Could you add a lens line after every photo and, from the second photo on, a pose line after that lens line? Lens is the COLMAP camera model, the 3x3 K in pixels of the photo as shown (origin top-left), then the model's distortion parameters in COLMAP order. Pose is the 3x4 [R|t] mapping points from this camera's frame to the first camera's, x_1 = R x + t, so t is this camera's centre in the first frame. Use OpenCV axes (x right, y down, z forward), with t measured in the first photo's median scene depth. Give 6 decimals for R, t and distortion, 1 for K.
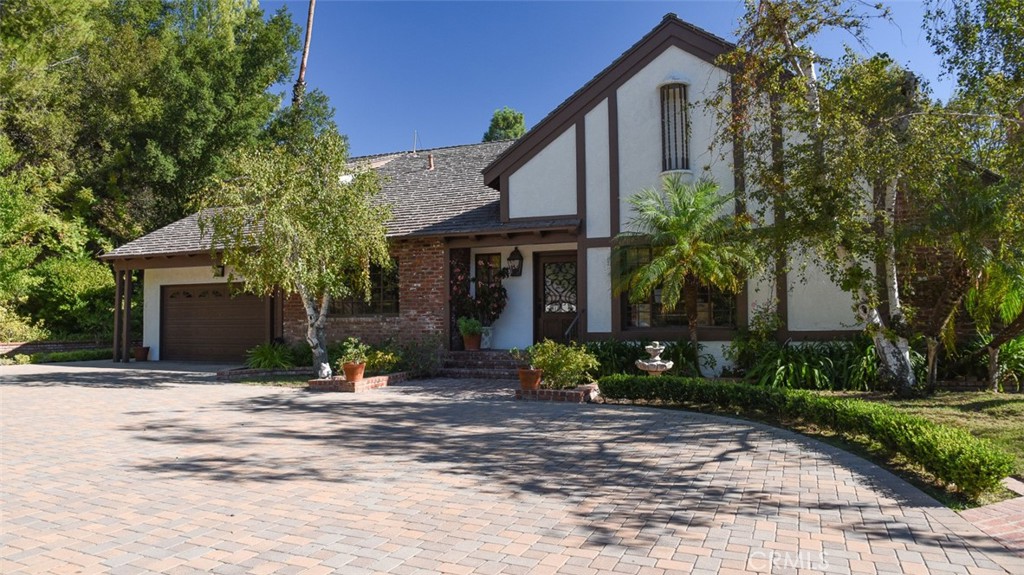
lens RADIAL K [[689.1, 0, 512.0], [0, 689.1, 287.5], [0, 0, 1]] dist [-0.098525, 0.070350]
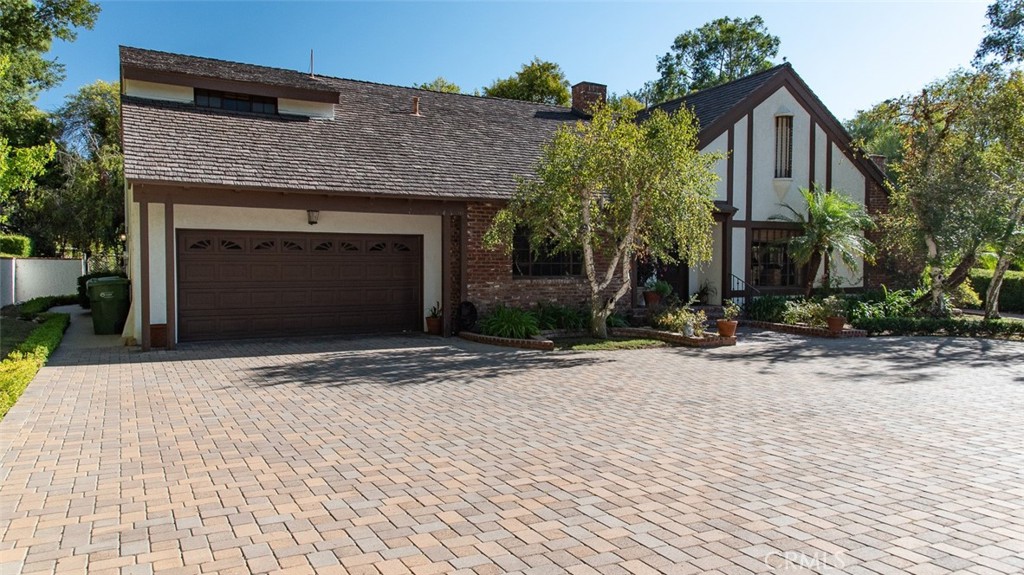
lens RADIAL K [[726.2, 0, 512.7], [0, 726.2, 305.5], [0, 0, 1]] dist [0.044967, -0.000778]
pose [[0.627201, -0.031125, 0.778235, -1.253914], [-0.043176, 0.996275, 0.074642, 0.005830], [-0.777660, -0.080417, 0.623521, 0.436856]]
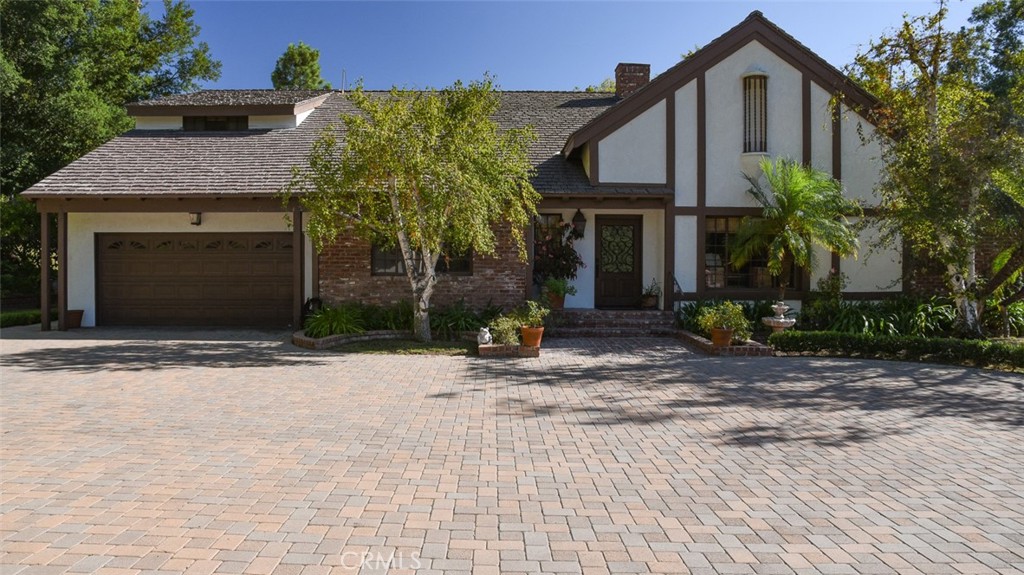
lens RADIAL K [[689.1, 0, 512.0], [0, 689.1, 287.5], [0, 0, 1]] dist [-0.098525, 0.070350]
pose [[0.909310, -0.001605, 0.416117, -0.576675], [-0.029576, 0.997214, 0.068477, -0.010006], [-0.415067, -0.074574, 0.906729, 0.112818]]
